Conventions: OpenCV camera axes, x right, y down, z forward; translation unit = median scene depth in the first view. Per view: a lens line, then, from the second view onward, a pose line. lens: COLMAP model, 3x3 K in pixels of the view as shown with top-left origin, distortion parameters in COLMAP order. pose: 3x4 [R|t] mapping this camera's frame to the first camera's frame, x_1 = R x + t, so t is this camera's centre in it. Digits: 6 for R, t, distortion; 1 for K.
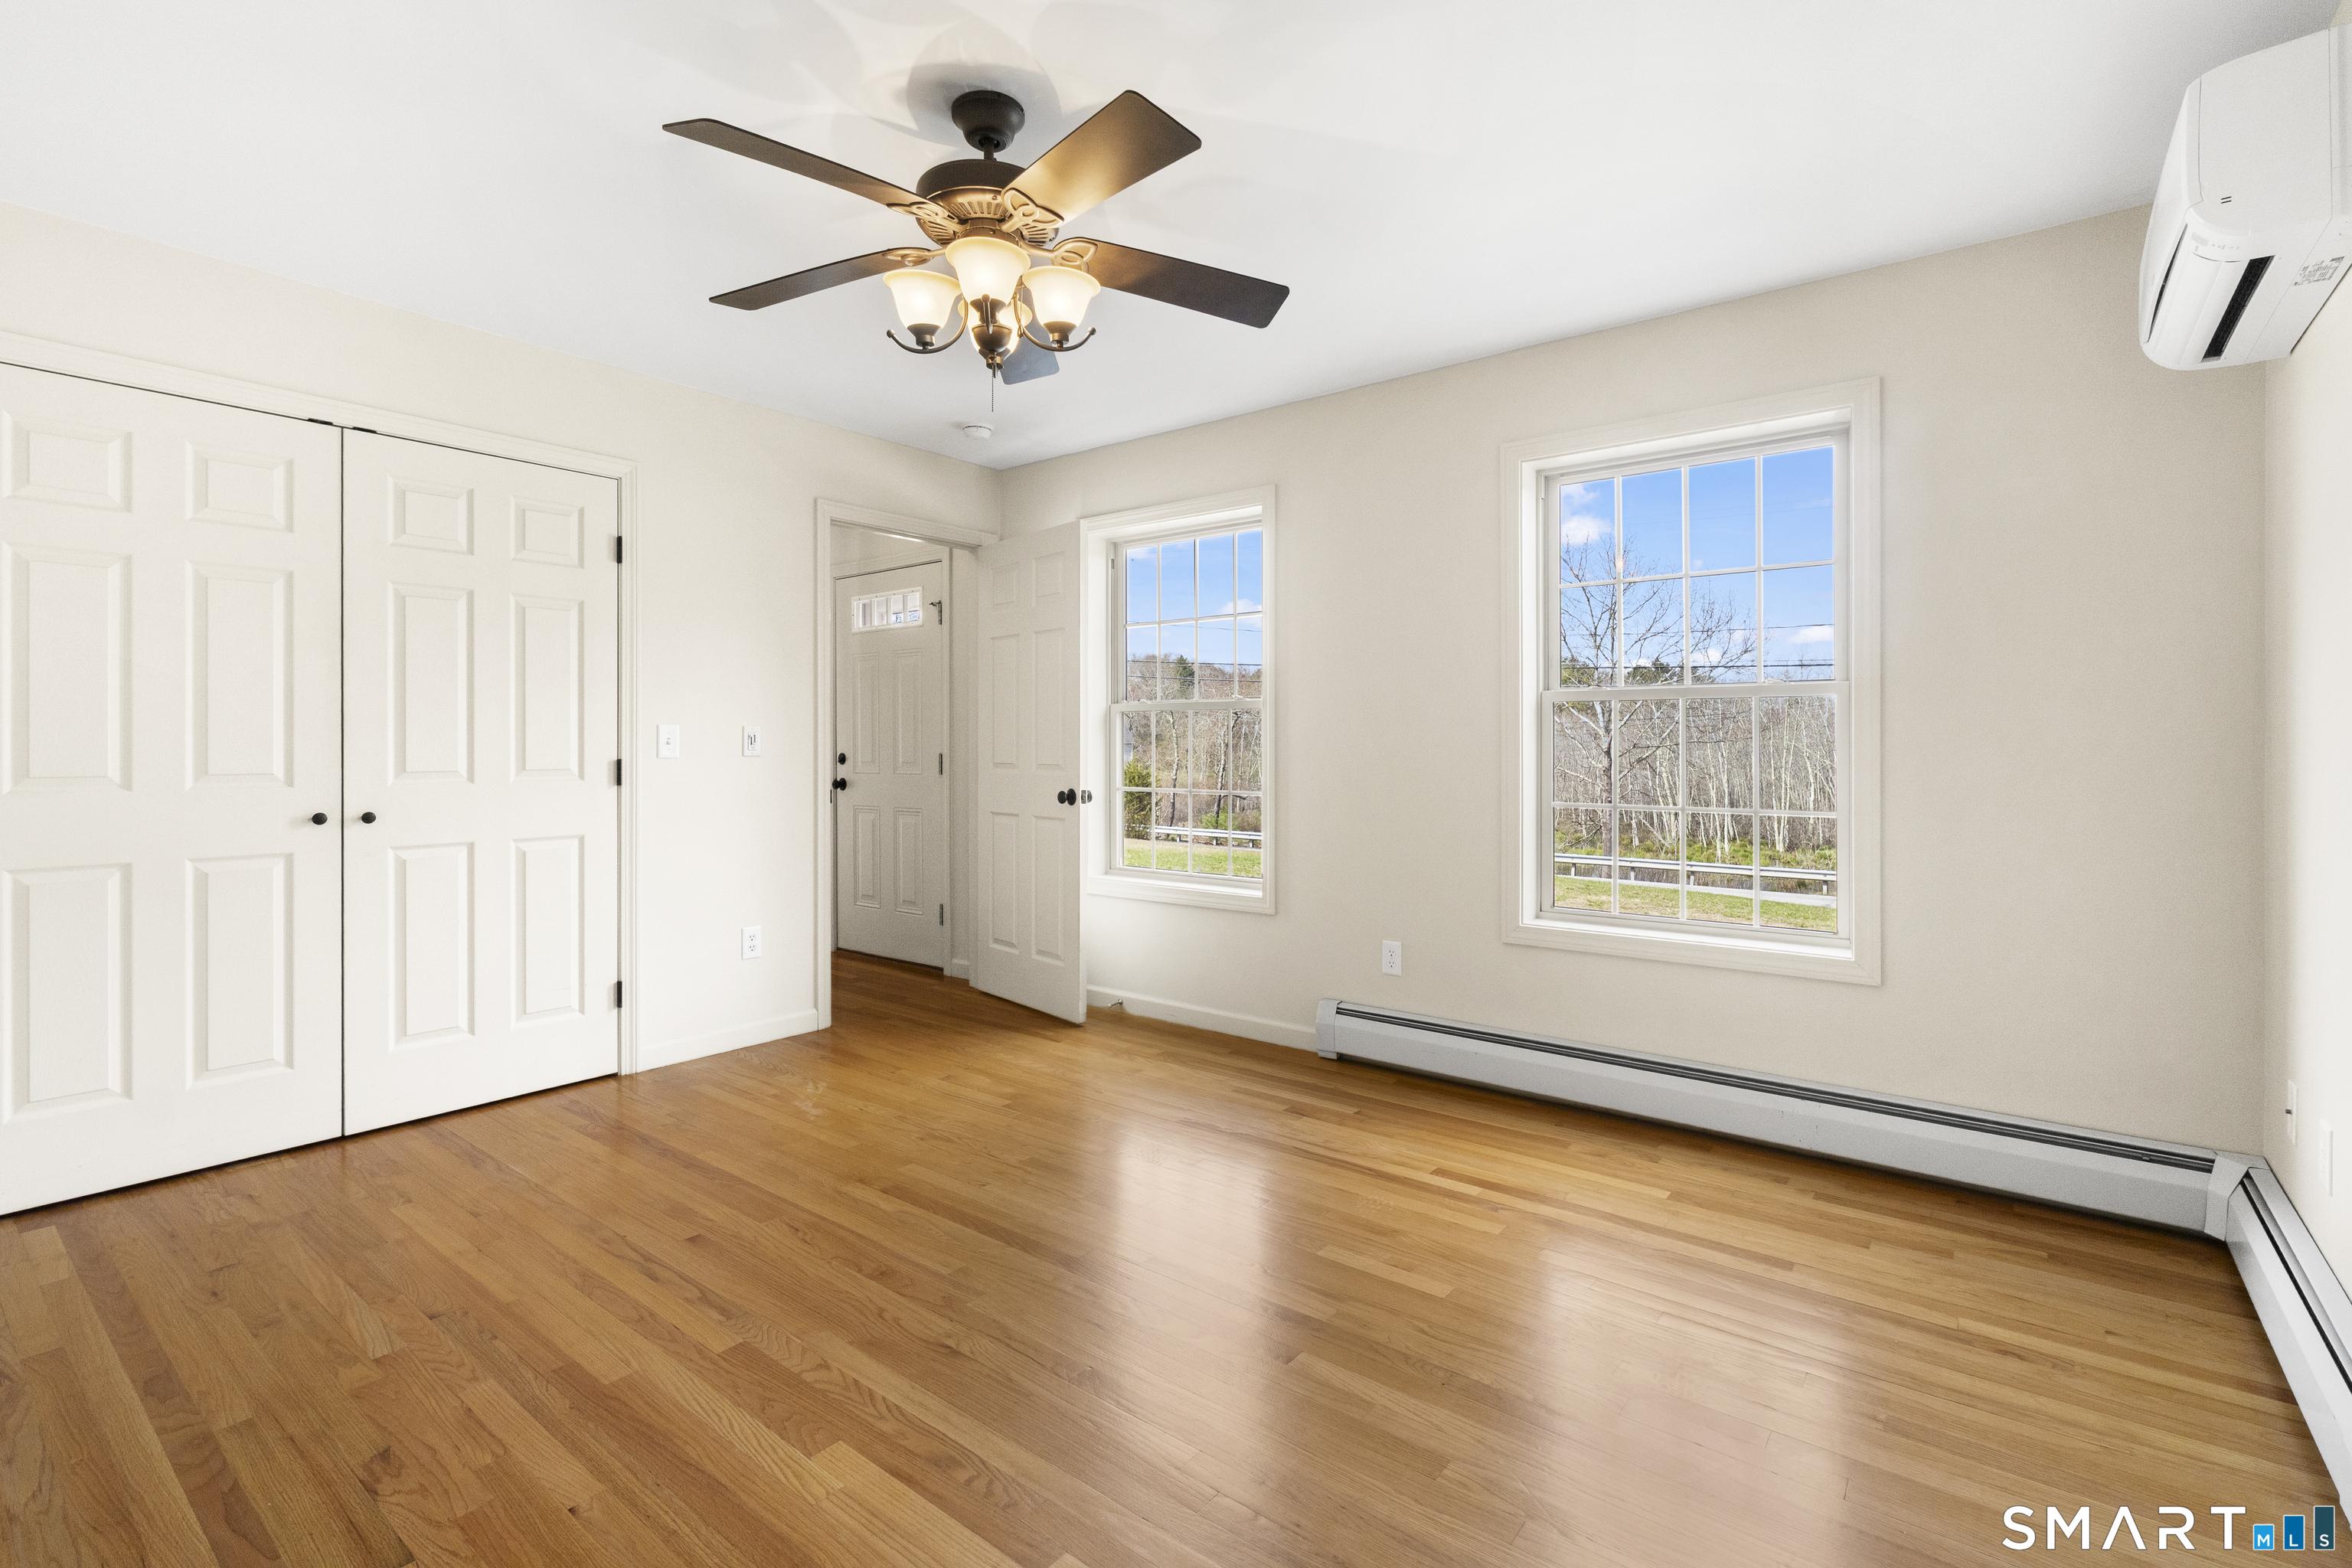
lens RADIAL K [[1029.8, 0, 1267.6], [0, 1029.8, 755.6], [0, 0, 1]] dist [-0.001859, 0.000275]
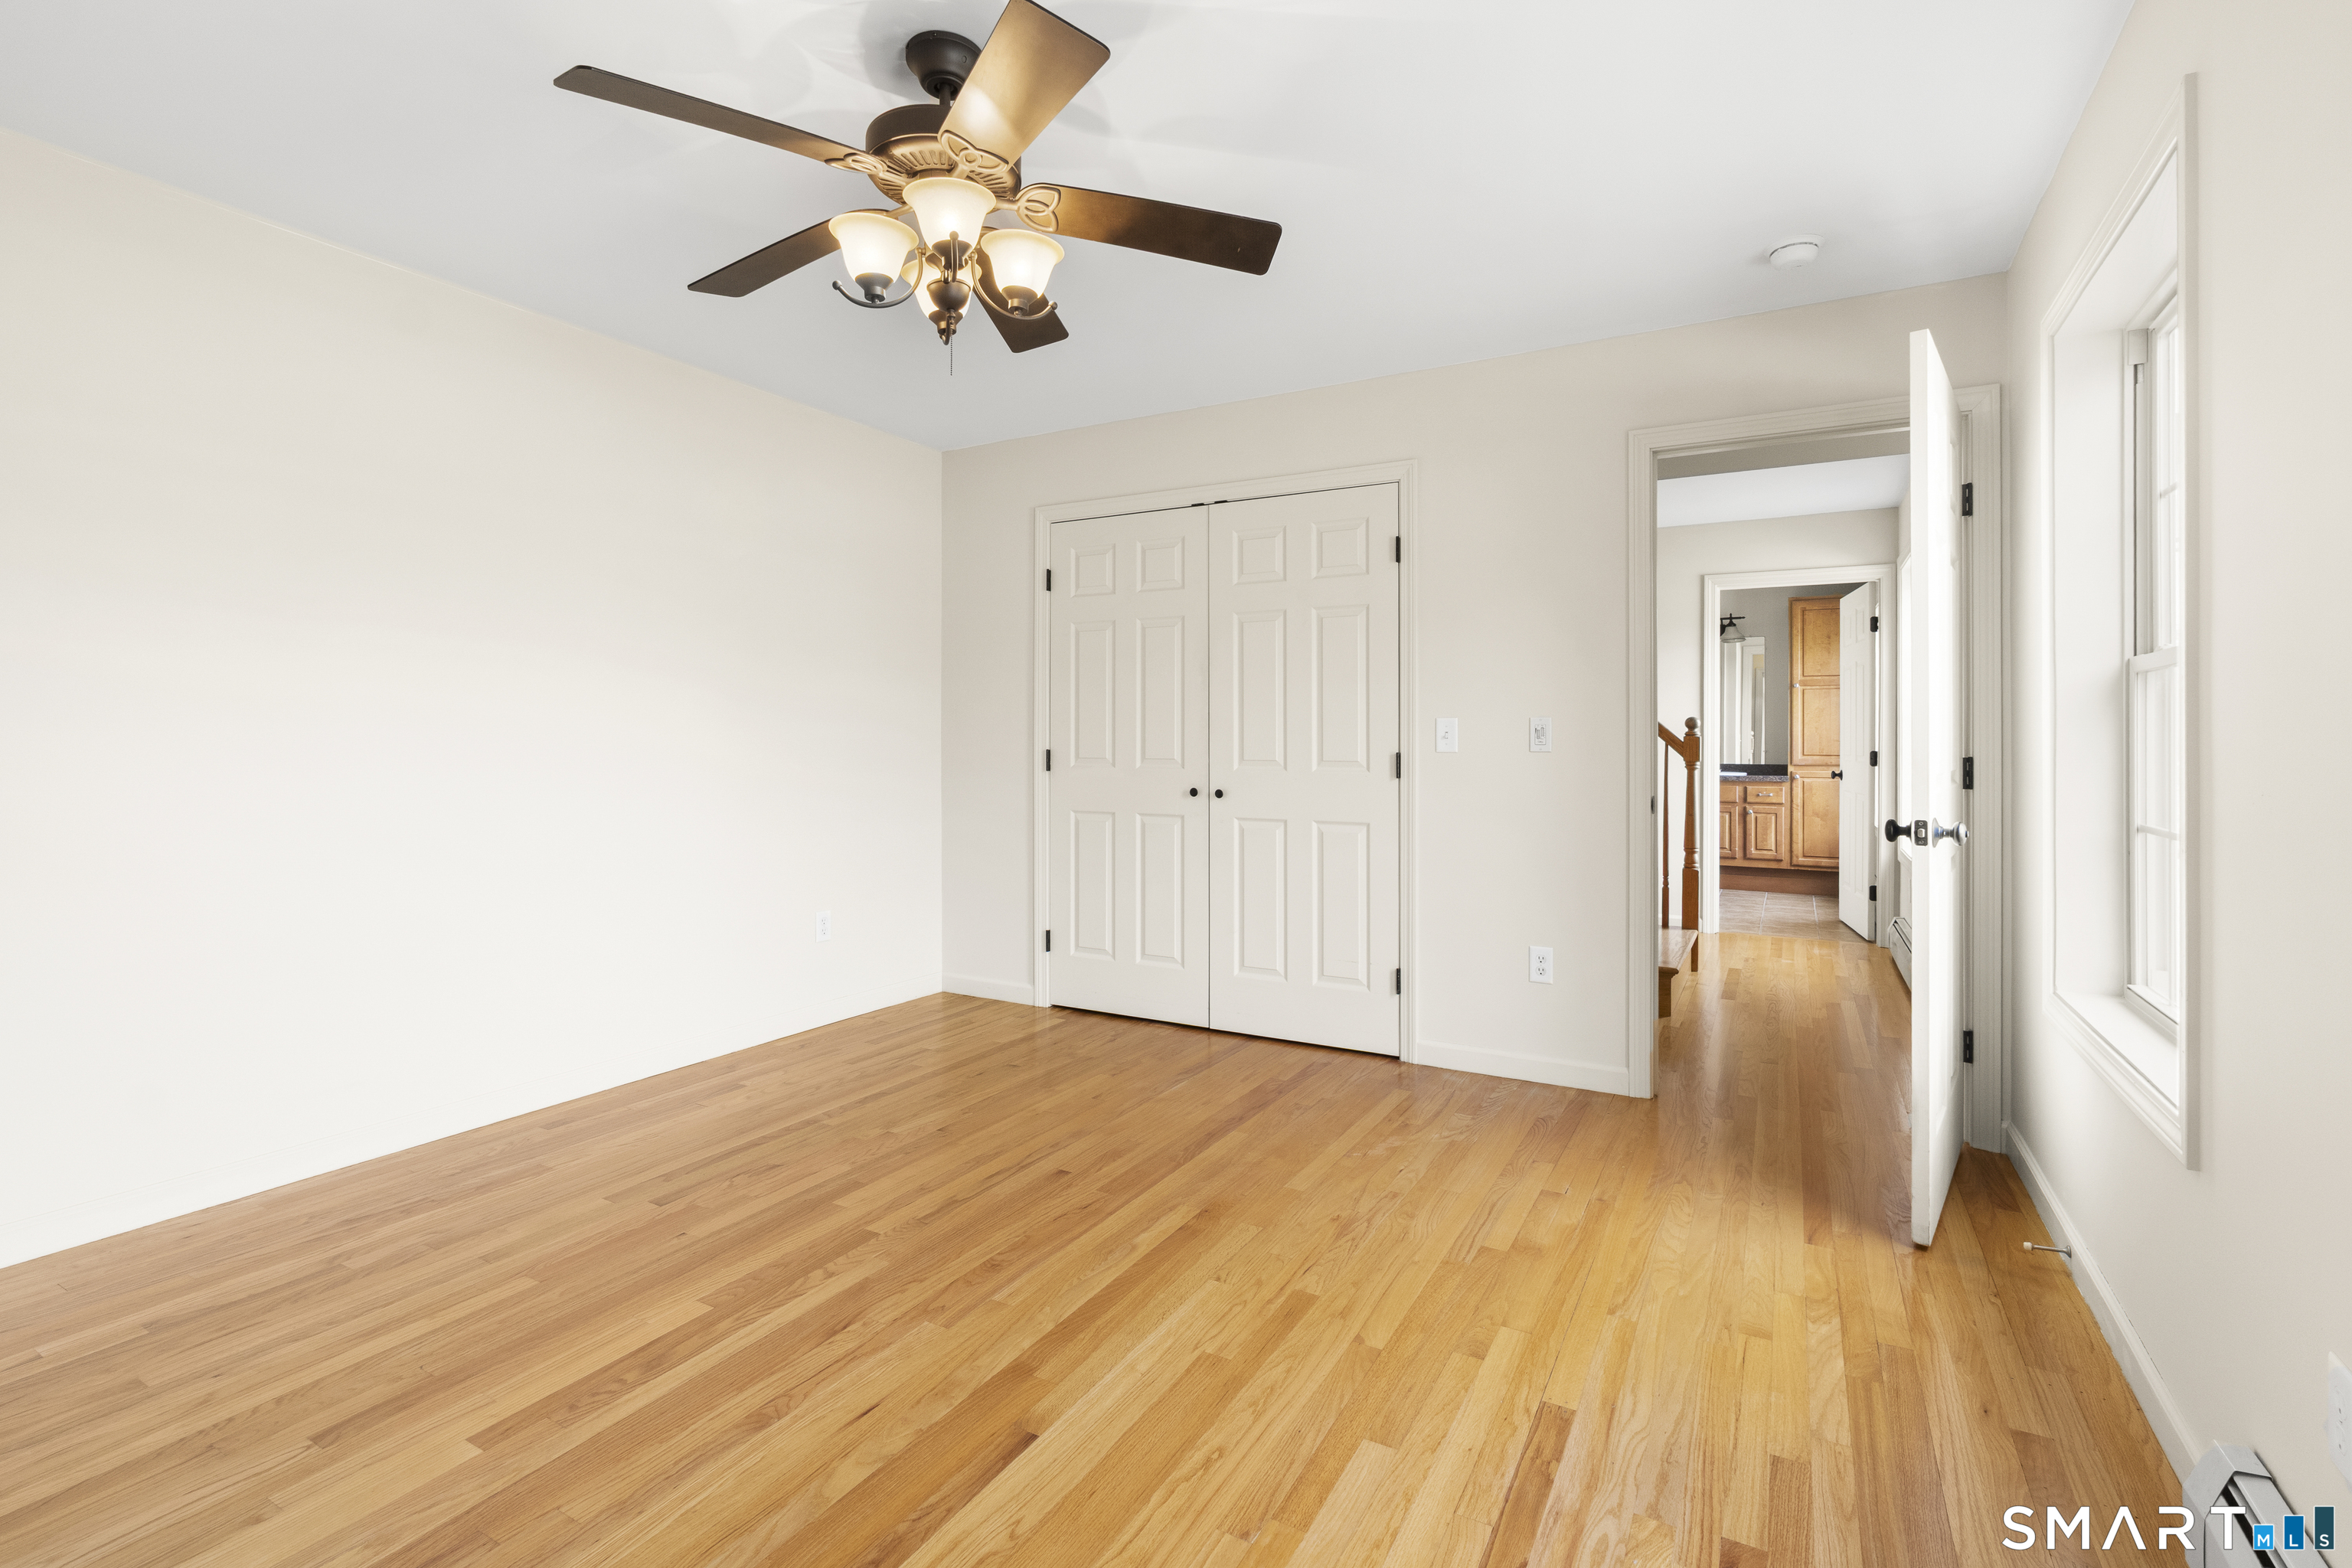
lens RADIAL K [[1097.0, 0, 1166.3], [0, 1097.0, 747.3], [0, 0, 1]] dist [-0.001150, 0.000875]
pose [[0.109937, 0.006989, -0.993914, 0.538414], [-0.011706, 0.999915, 0.005737, -0.006865], [0.993870, 0.011005, 0.110010, 0.800390]]
